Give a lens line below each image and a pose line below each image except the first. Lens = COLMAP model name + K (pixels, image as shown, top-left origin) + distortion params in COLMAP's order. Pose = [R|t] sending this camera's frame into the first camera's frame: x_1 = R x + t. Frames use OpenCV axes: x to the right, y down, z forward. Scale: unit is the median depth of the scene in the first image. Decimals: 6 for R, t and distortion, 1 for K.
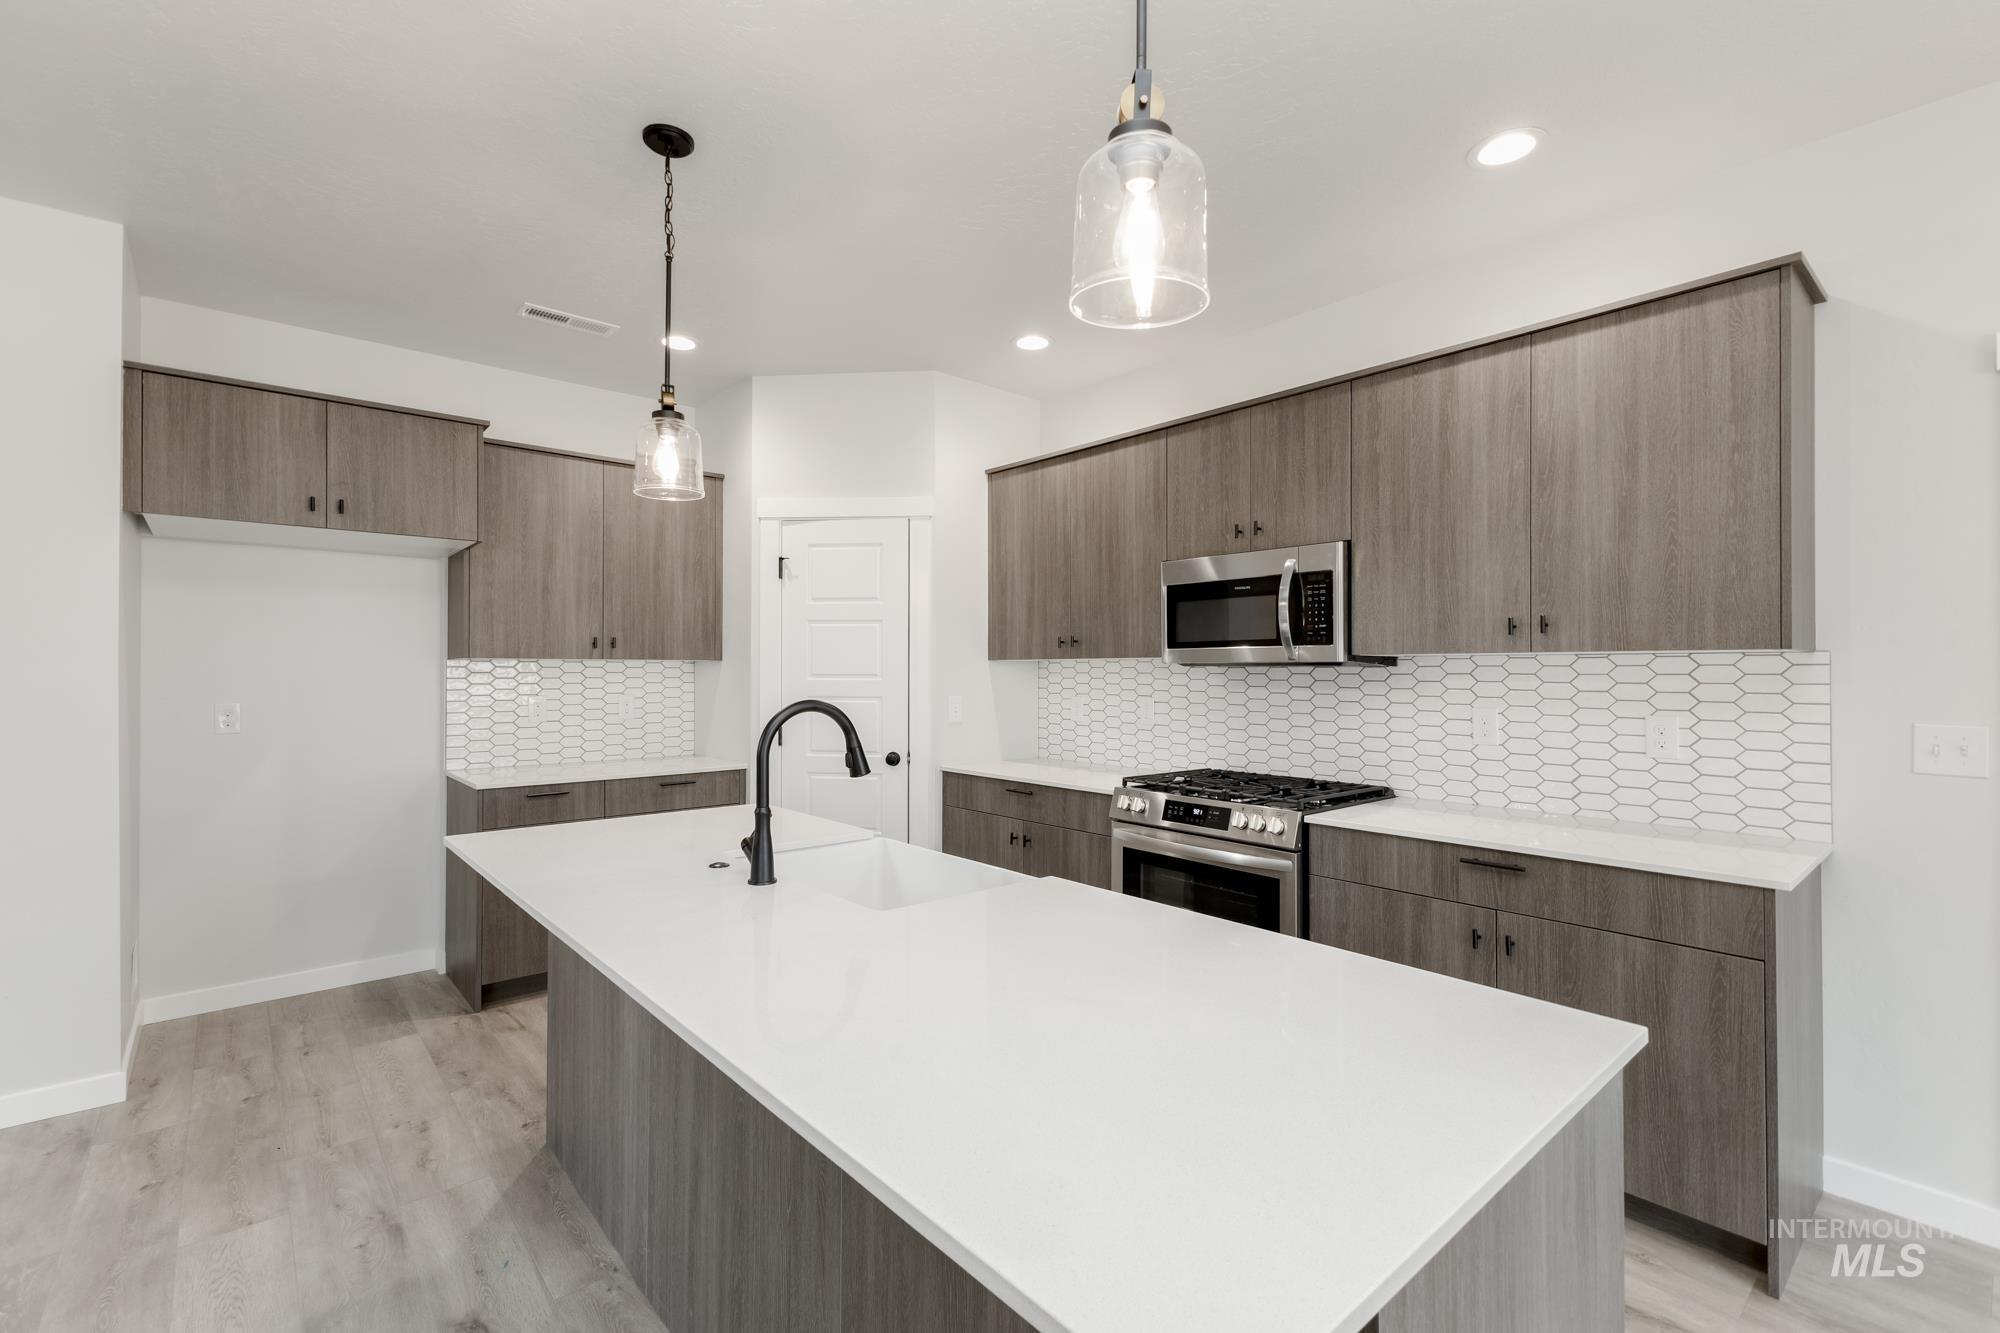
lens RADIAL K [[887.0, 0, 992.1], [0, 887.0, 668.3], [0, 0, 1]] dist [0.009185, -0.000790]
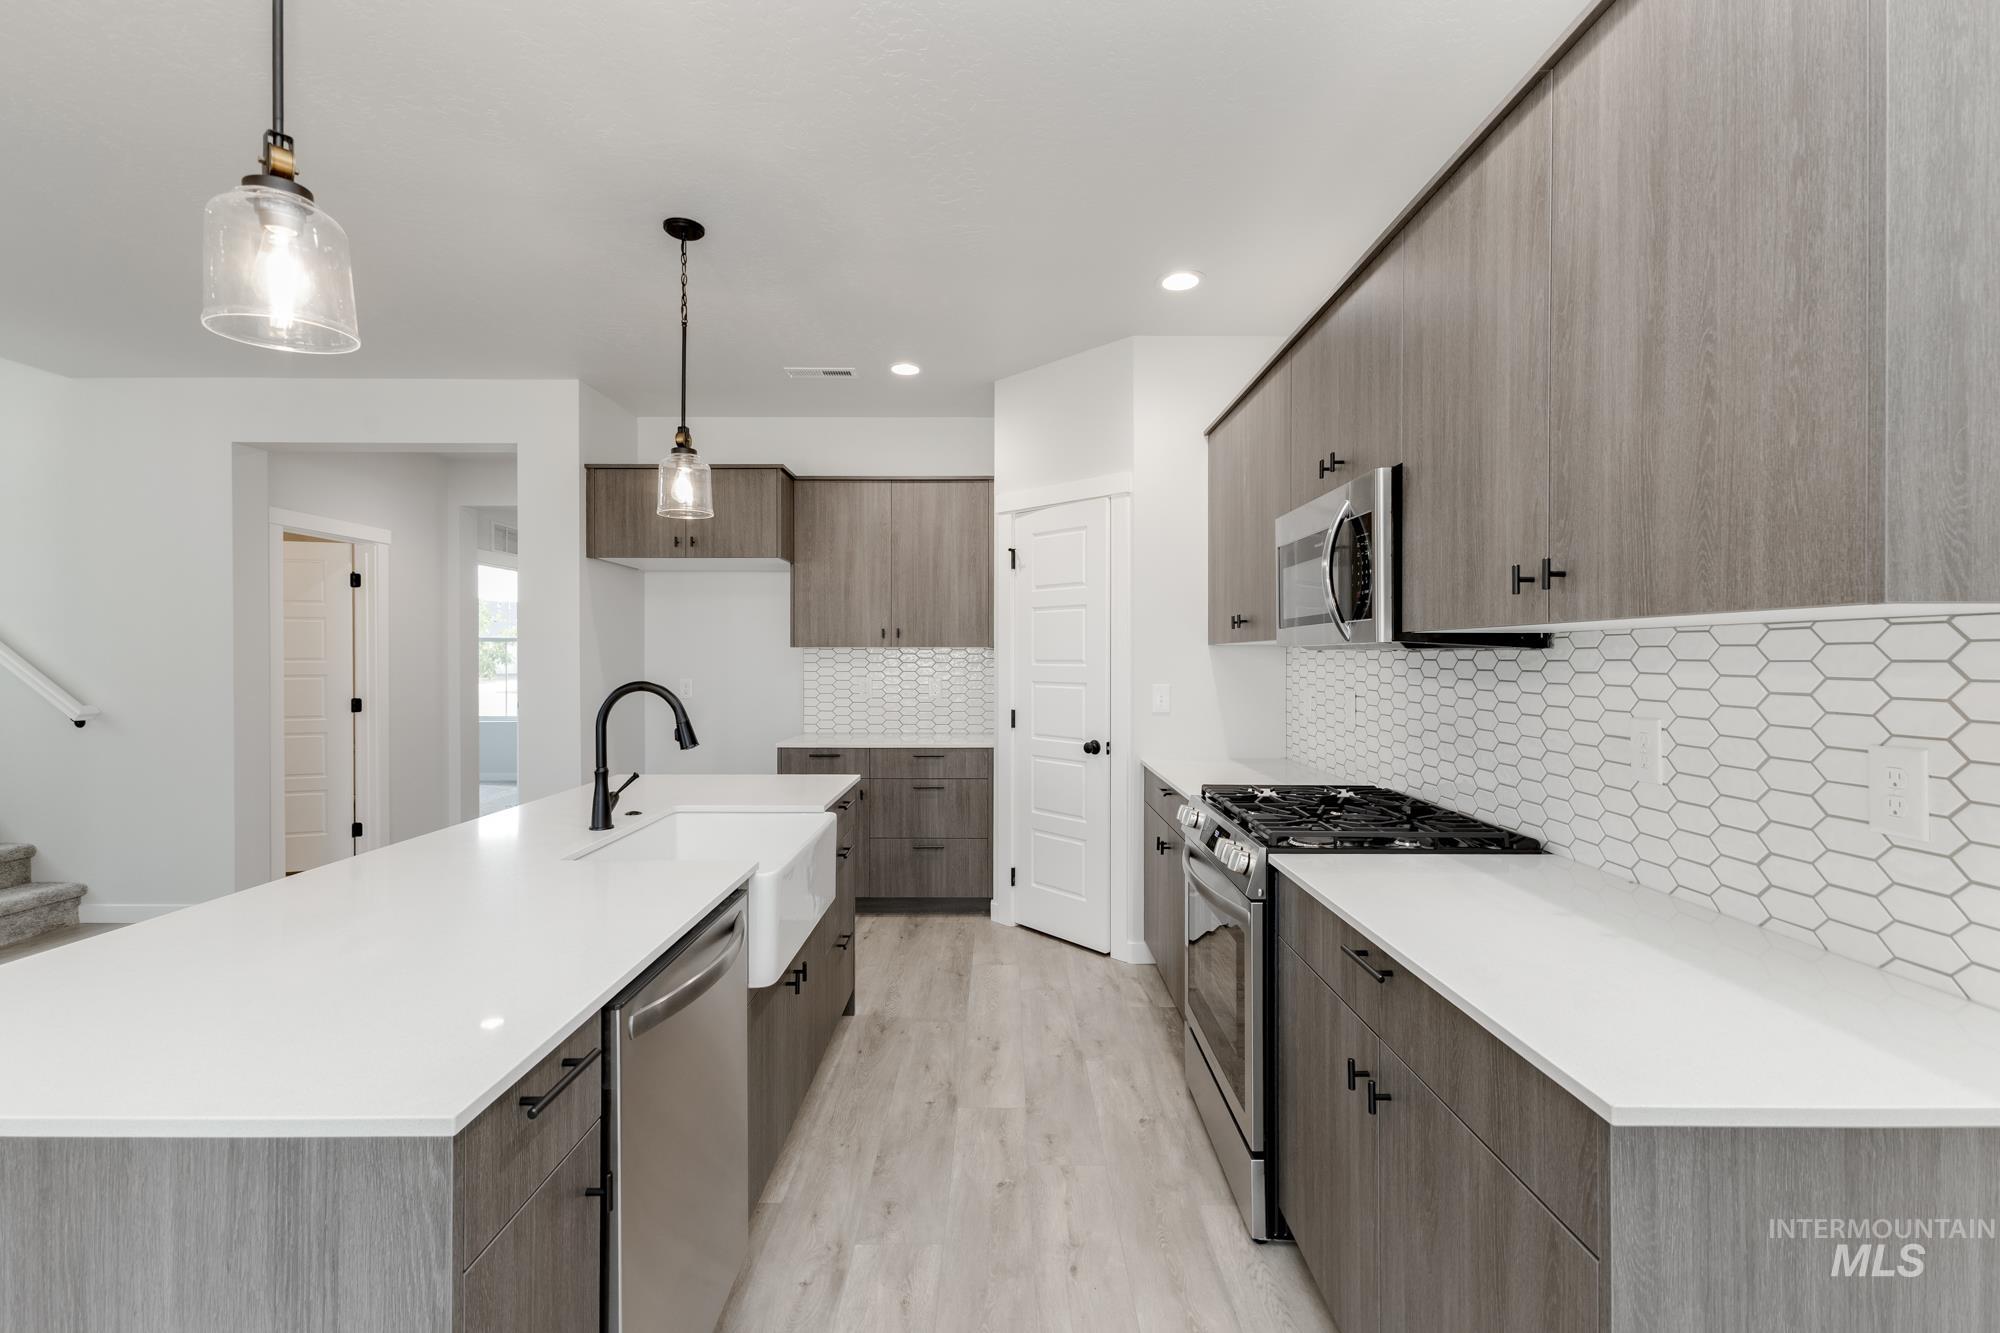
lens RADIAL K [[887.0, 0, 979.5], [0, 887.0, 658.9], [0, 0, 1]] dist [0.009185, -0.000790]
pose [[0.743606, 0.000112, -0.668618, 0.566526], [0.003225, 0.999988, 0.003754, 0.001879], [0.668610, -0.004948, 0.743596, 0.254379]]
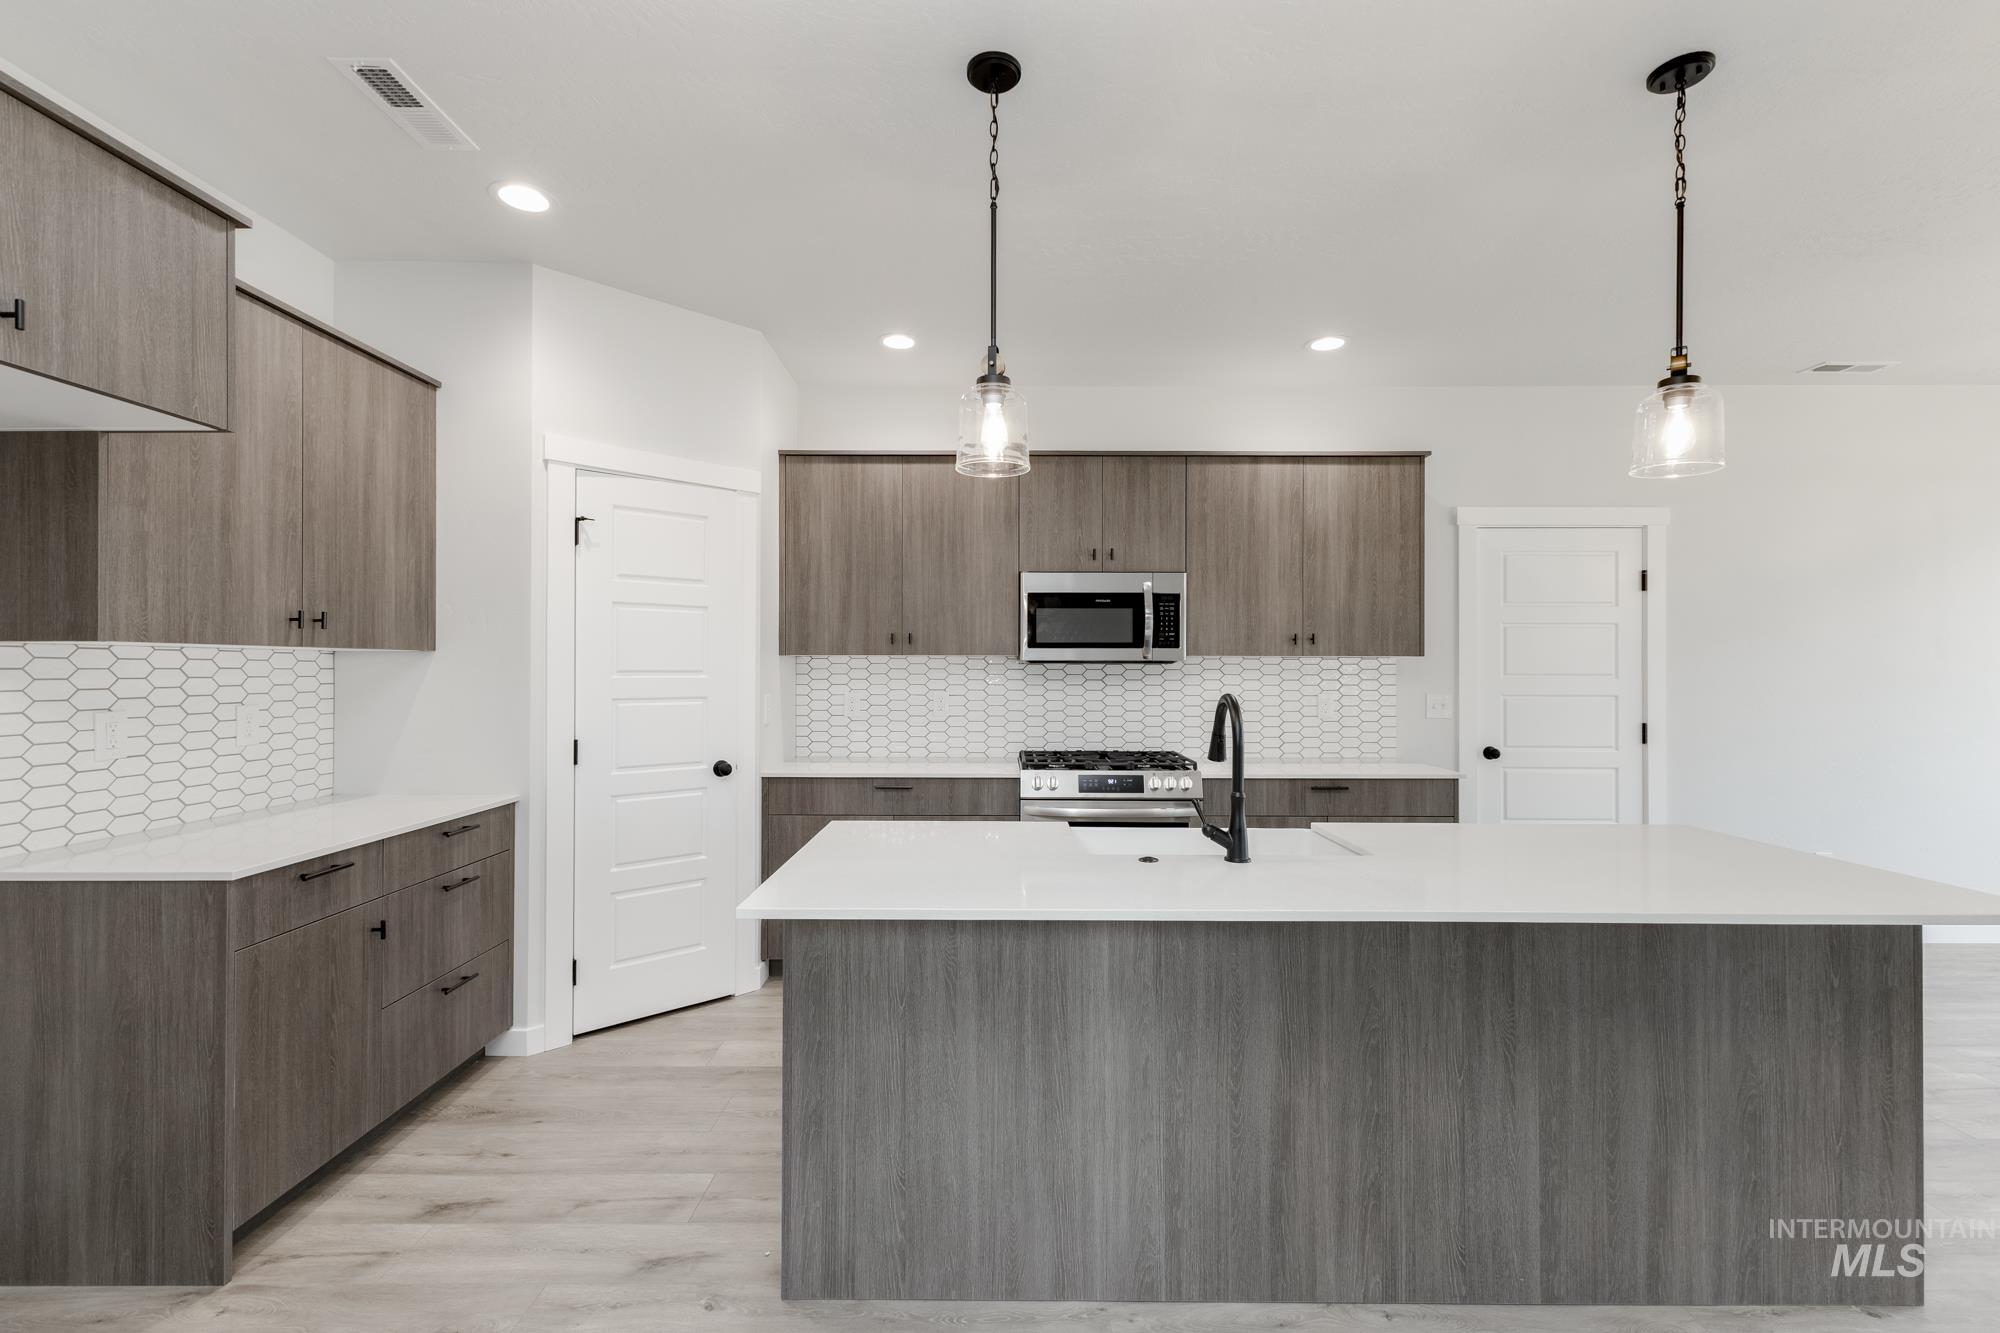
lens RADIAL K [[887.0, 0, 991.6], [0, 887.0, 667.3], [0, 0, 1]] dist [0.009185, -0.000790]
pose [[0.646708, 0.001247, 0.762737, -0.769509], [-0.003399, 0.999993, 0.001247, 0.002070], [-0.762730, -0.003399, 0.646708, 0.311487]]
